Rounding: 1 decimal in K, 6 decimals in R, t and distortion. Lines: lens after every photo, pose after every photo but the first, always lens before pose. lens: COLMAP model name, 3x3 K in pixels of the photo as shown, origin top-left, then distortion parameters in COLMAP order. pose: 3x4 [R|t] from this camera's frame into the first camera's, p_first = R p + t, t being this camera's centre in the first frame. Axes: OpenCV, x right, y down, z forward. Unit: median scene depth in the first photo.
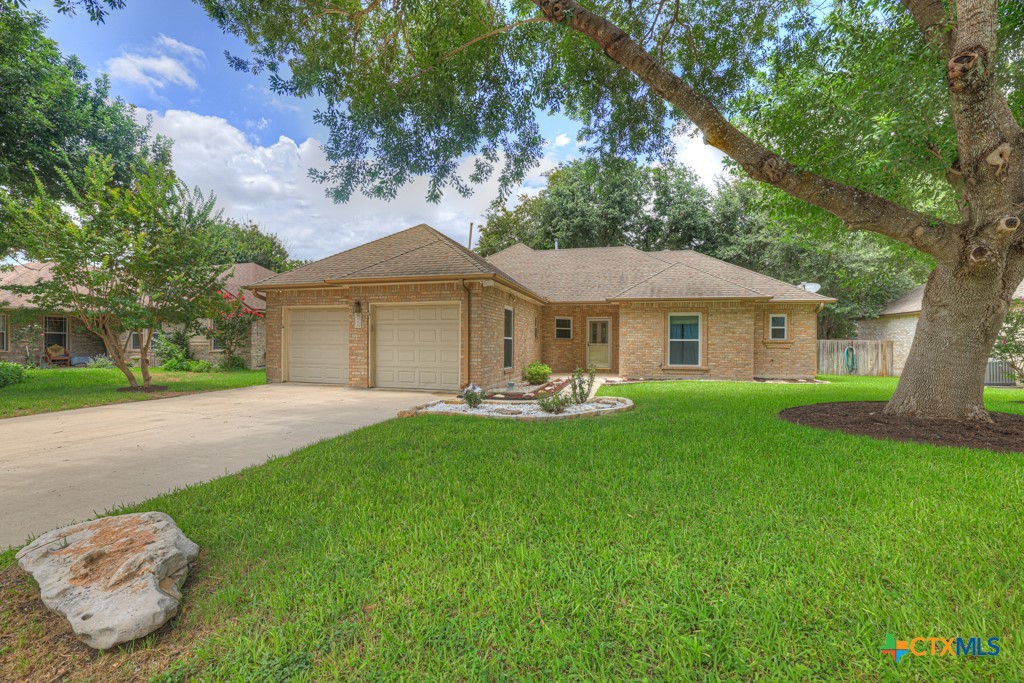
lens RADIAL K [[446.8, 0, 512.0], [0, 446.8, 341.5], [0, 0, 1]] dist [-0.040173, 0.018372]
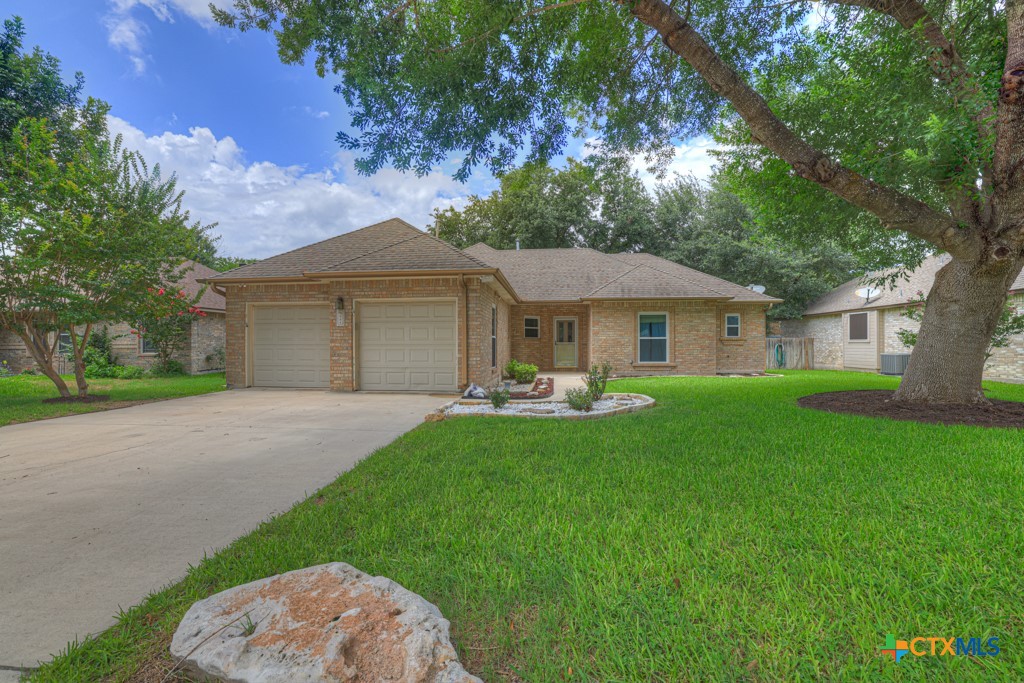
lens RADIAL K [[437.7, 0, 512.0], [0, 437.7, 341.5], [0, 0, 1]] dist [-0.039027, 0.014521]
pose [[0.986714, -0.007944, 0.162275, -0.120281], [0.008519, 0.999960, -0.002849, 0.005745], [-0.162246, 0.004193, 0.986741, 0.047376]]
